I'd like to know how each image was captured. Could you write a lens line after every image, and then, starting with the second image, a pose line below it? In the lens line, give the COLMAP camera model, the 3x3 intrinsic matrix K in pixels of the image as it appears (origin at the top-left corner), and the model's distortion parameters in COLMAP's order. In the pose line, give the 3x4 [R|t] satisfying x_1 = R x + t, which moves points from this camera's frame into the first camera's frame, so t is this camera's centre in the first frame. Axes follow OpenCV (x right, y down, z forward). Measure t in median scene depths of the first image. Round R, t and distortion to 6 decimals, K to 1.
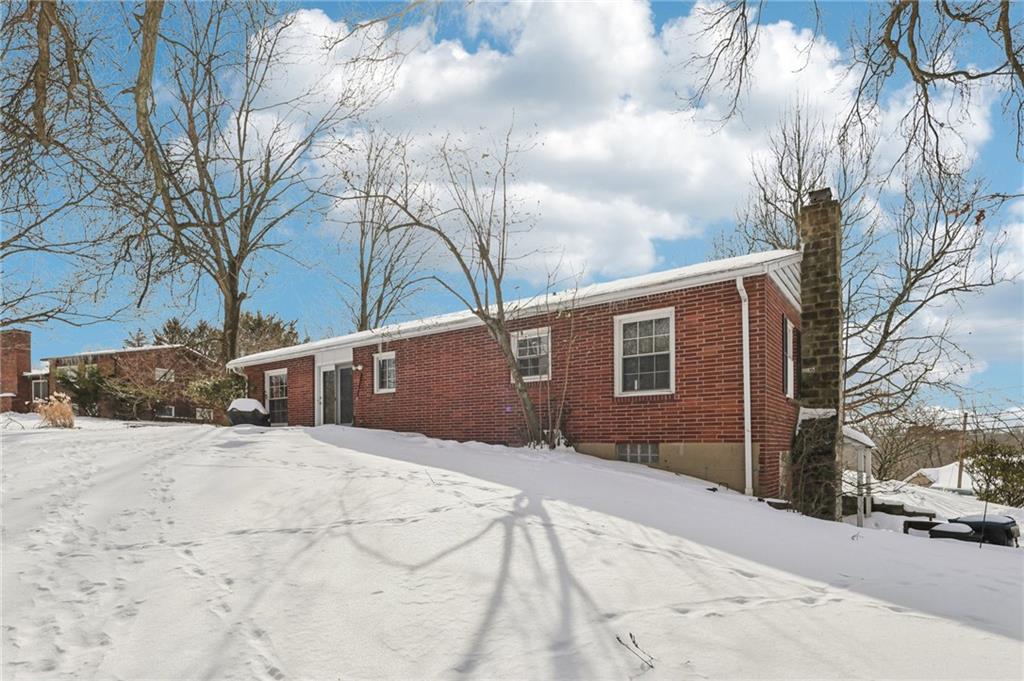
lens RADIAL K [[483.4, 0, 509.6], [0, 483.4, 445.2], [0, 0, 1]] dist [-0.001808, -0.000162]
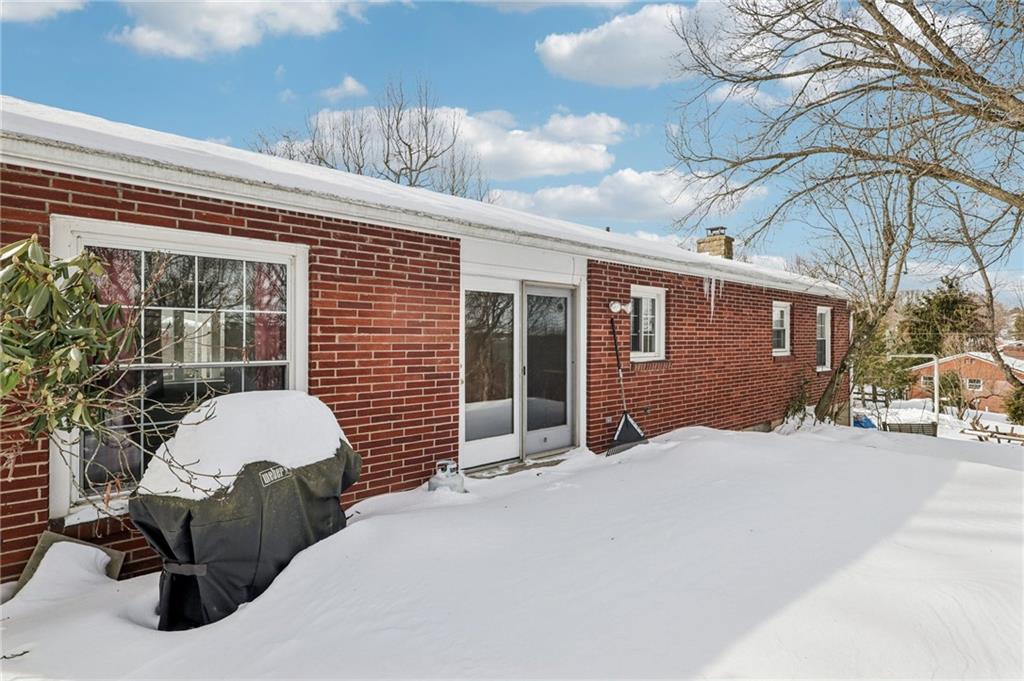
lens RADIAL K [[478.6, 0, 512.0], [0, 478.6, 340.5], [0, 0, 1]] dist [-0.000580, 0.000015]
pose [[0.253208, 0.006212, 0.967392, -0.688591], [0.025421, 0.999591, -0.013072, -0.108952], [-0.967078, 0.027902, 0.252946, 0.862179]]
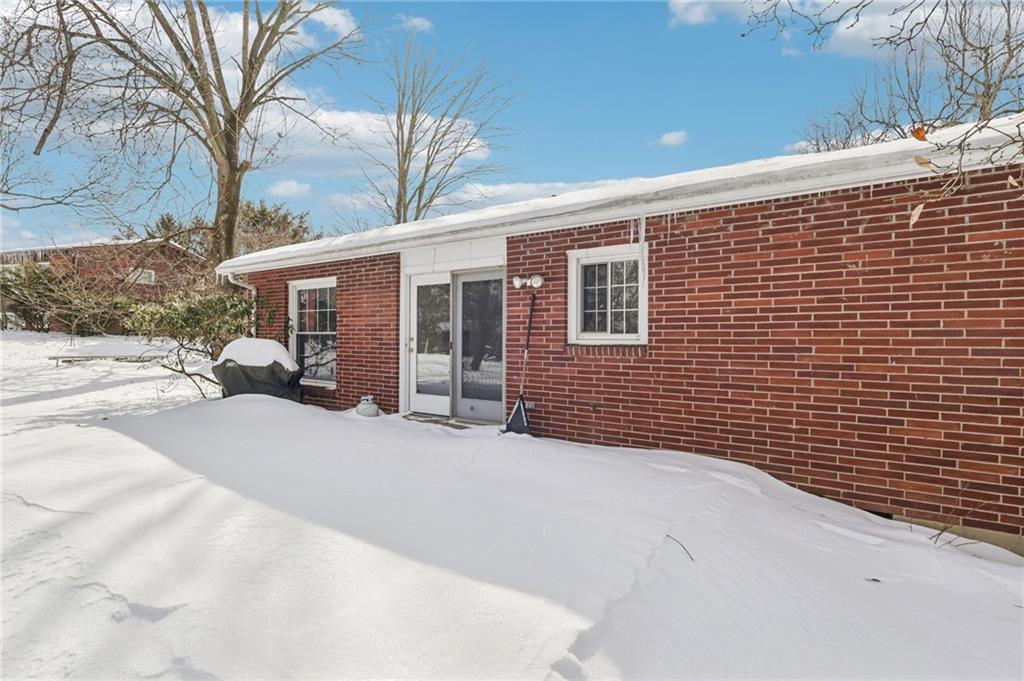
lens RADIAL K [[464.3, 0, 512.0], [0, 464.3, 340.5], [0, 0, 1]] dist [-0.002631, -0.000471]
pose [[0.999552, 0.008159, 0.028796, -0.297461], [-0.007826, 0.999901, -0.011663, -0.090778], [-0.028888, 0.011432, 0.999517, 0.520914]]
